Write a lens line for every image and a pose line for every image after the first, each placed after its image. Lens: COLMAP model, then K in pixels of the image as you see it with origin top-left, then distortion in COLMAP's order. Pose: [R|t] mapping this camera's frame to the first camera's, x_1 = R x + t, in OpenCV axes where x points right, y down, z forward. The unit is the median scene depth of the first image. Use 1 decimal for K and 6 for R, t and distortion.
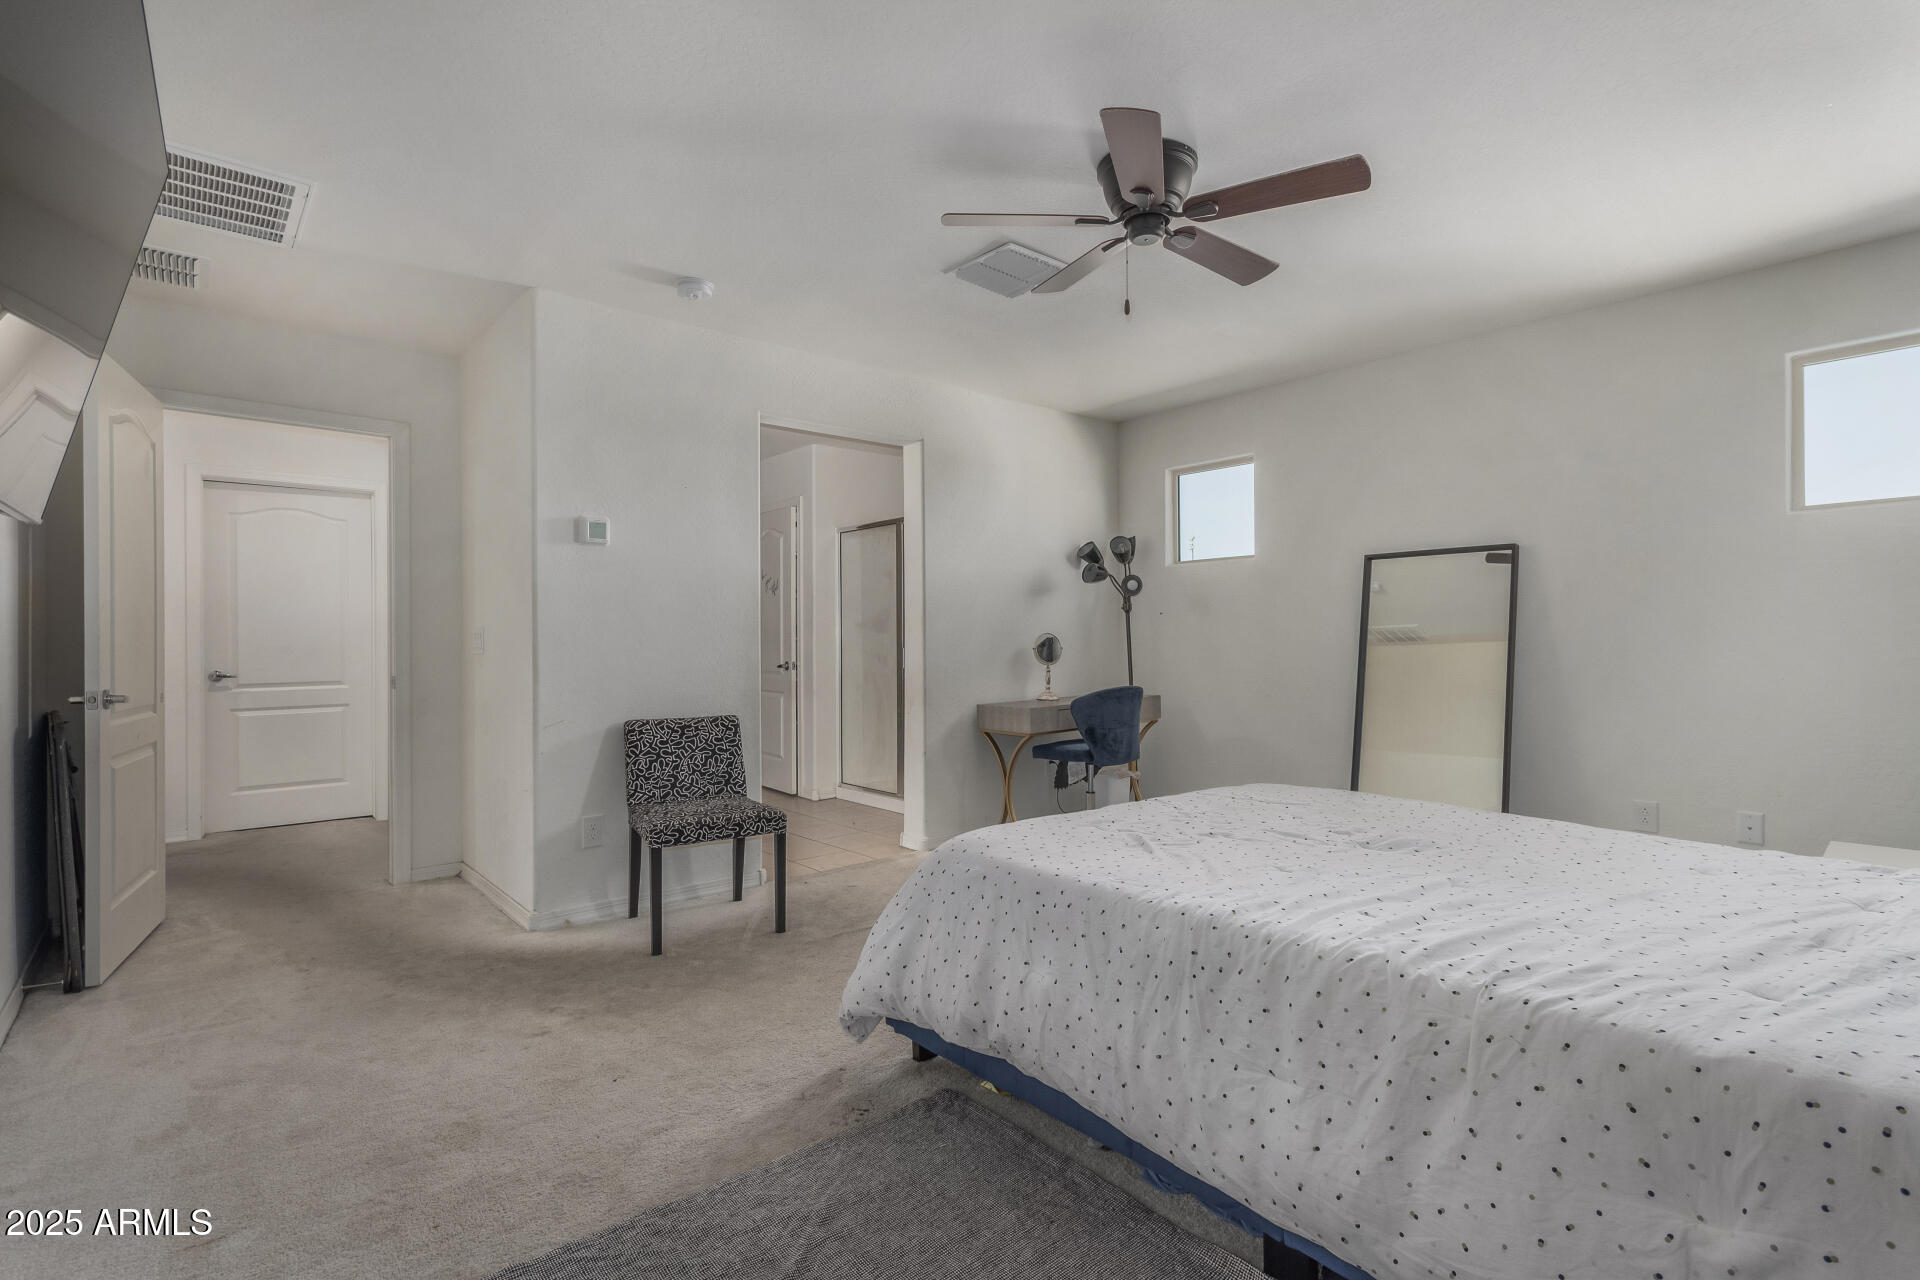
lens RADIAL K [[890.5, 0, 958.5], [0, 890.5, 641.8], [0, 0, 1]] dist [0.007780, 0.000241]
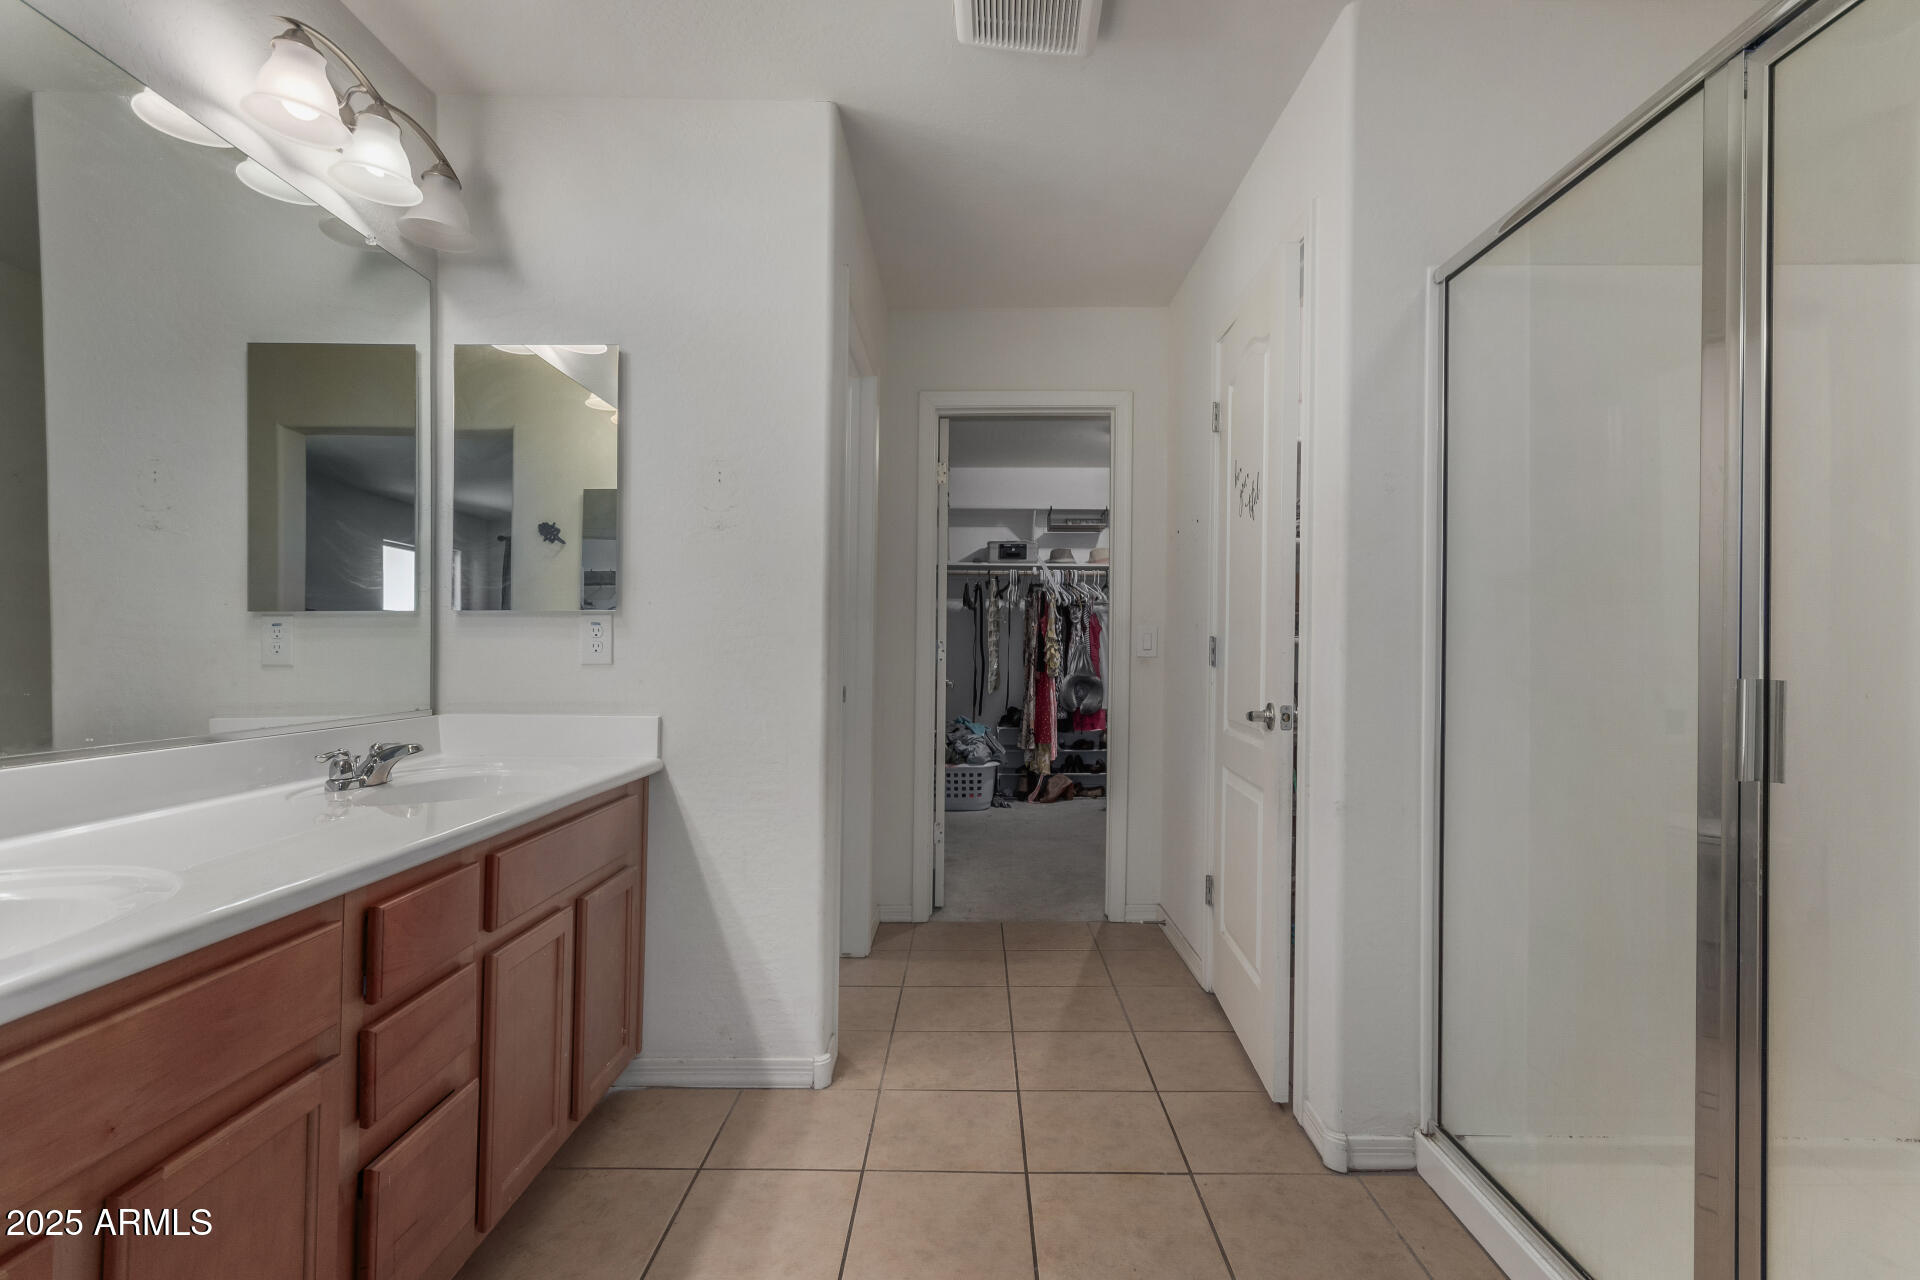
lens RADIAL K [[890.5, 0, 963.4], [0, 890.5, 642.4], [0, 0, 1]] dist [0.007780, 0.000241]
pose [[0.746223, 0.004928, -0.665678, -0.051791], [-0.007834, 0.999968, -0.001379, 0.000126], [0.665650, 0.006244, 0.746238, 0.664828]]
